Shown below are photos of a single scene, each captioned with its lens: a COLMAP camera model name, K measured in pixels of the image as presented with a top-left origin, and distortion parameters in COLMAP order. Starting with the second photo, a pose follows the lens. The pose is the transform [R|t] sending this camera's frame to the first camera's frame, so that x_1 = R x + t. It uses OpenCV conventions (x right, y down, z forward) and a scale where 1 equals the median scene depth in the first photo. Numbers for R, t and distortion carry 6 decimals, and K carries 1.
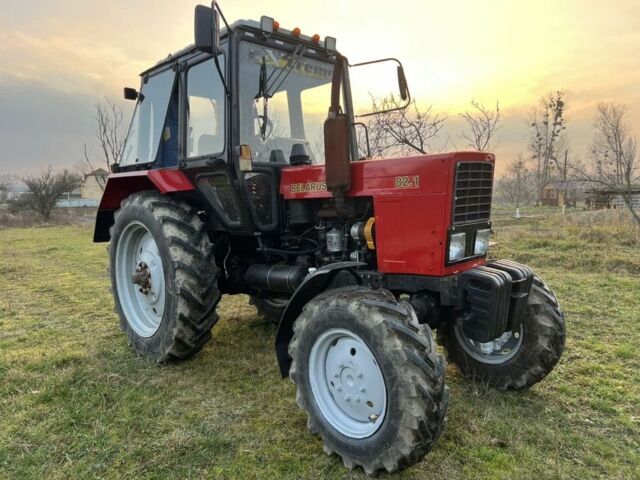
lens RADIAL K [[478.4, 0, 323.8], [0, 478.4, 239.6], [0, 0, 1]] dist [0.044566, -0.053872]
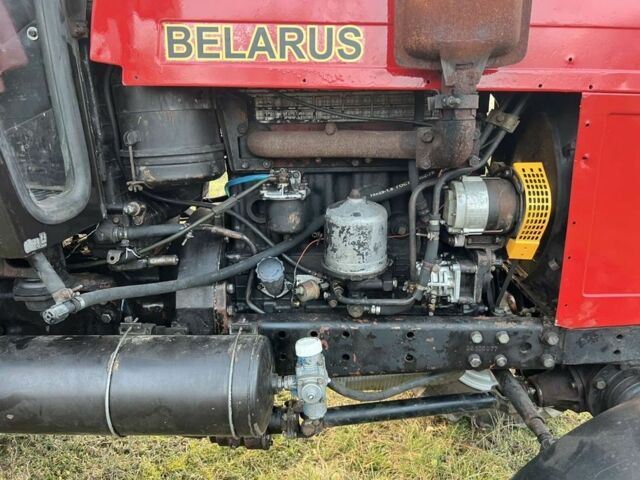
lens RADIAL K [[478.4, 0, 323.8], [0, 478.4, 239.6], [0, 0, 1]] dist [0.044566, -0.053872]
pose [[0.716774, -0.164352, 0.677660, -0.185079], [0.023182, 0.976906, 0.212408, -0.056038], [-0.696920, -0.136539, 0.704031, 0.714386]]
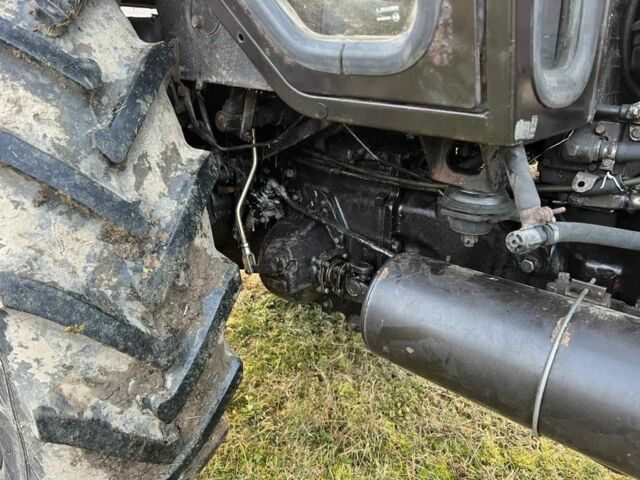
lens RADIAL K [[478.4, 0, 323.8], [0, 478.4, 239.6], [0, 0, 1]] dist [0.044566, -0.053872]
pose [[0.996208, 0.016372, 0.085444, -0.202385], [-0.040791, 0.955384, 0.292537, -0.019534], [-0.076843, -0.294913, 0.952429, 0.815415]]
